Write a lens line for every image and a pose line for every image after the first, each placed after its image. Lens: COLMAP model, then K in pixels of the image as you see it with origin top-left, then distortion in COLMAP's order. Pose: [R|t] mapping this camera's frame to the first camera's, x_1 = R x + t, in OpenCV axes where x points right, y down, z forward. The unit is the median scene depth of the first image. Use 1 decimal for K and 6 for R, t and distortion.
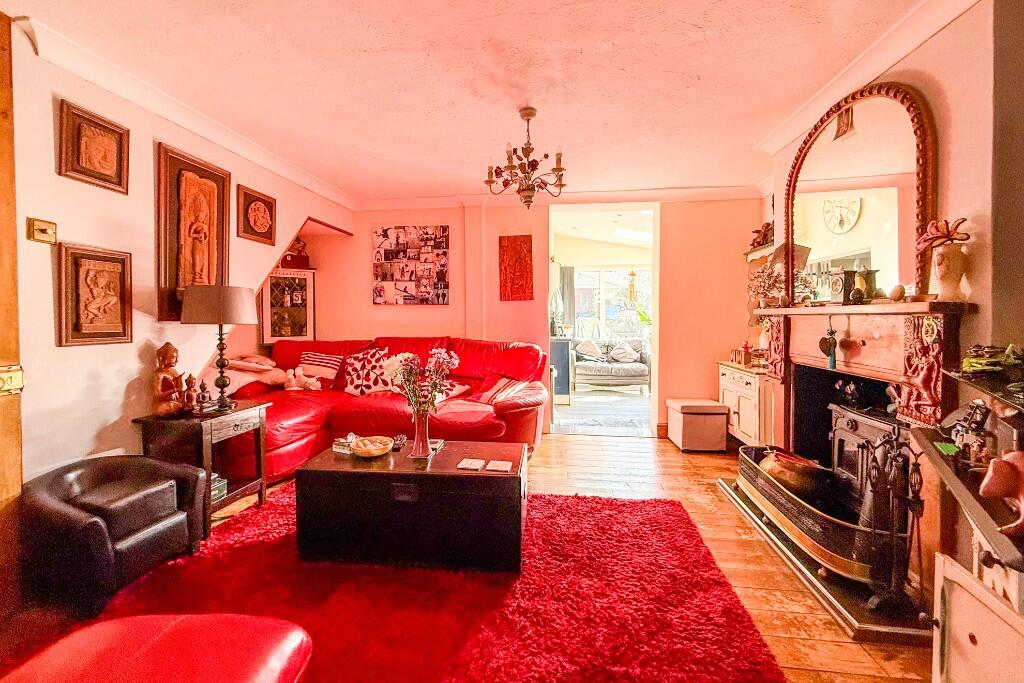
lens RADIAL K [[419.0, 0, 508.3], [0, 419.0, 320.1], [0, 0, 1]] dist [-0.000645, -0.000208]
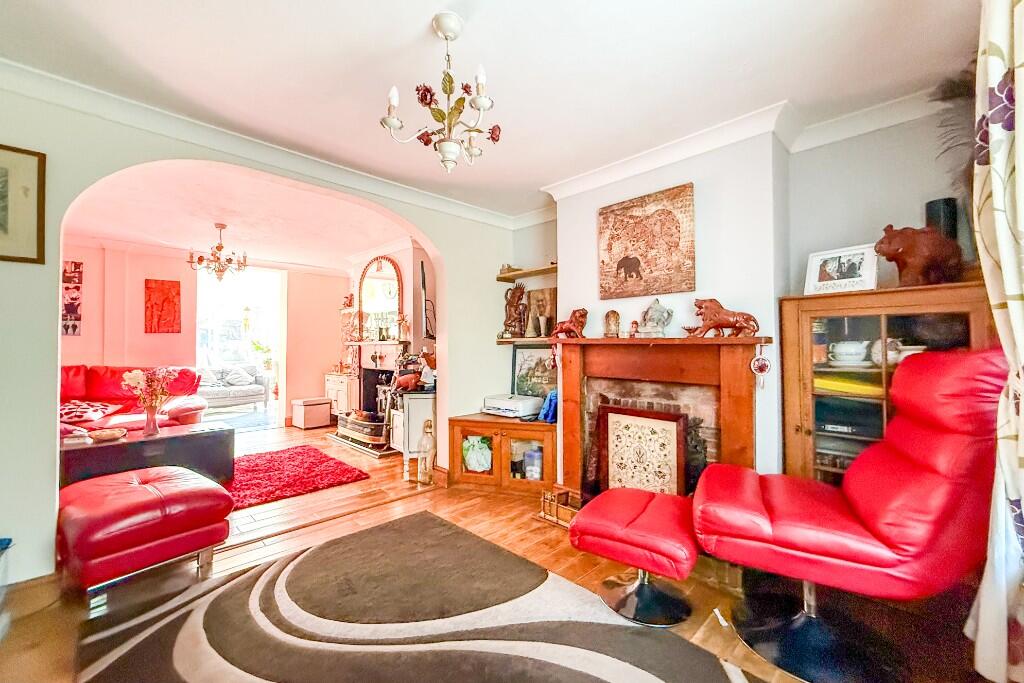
lens RADIAL K [[419.0, 0, 511.5], [0, 419.0, 342.1], [0, 0, 1]] dist [-0.000645, -0.000208]
pose [[0.611149, 0.003674, 0.791507, -0.470647], [0.009265, 0.999888, -0.011795, 0.004149], [-0.791461, 0.014542, 0.611046, -0.785638]]
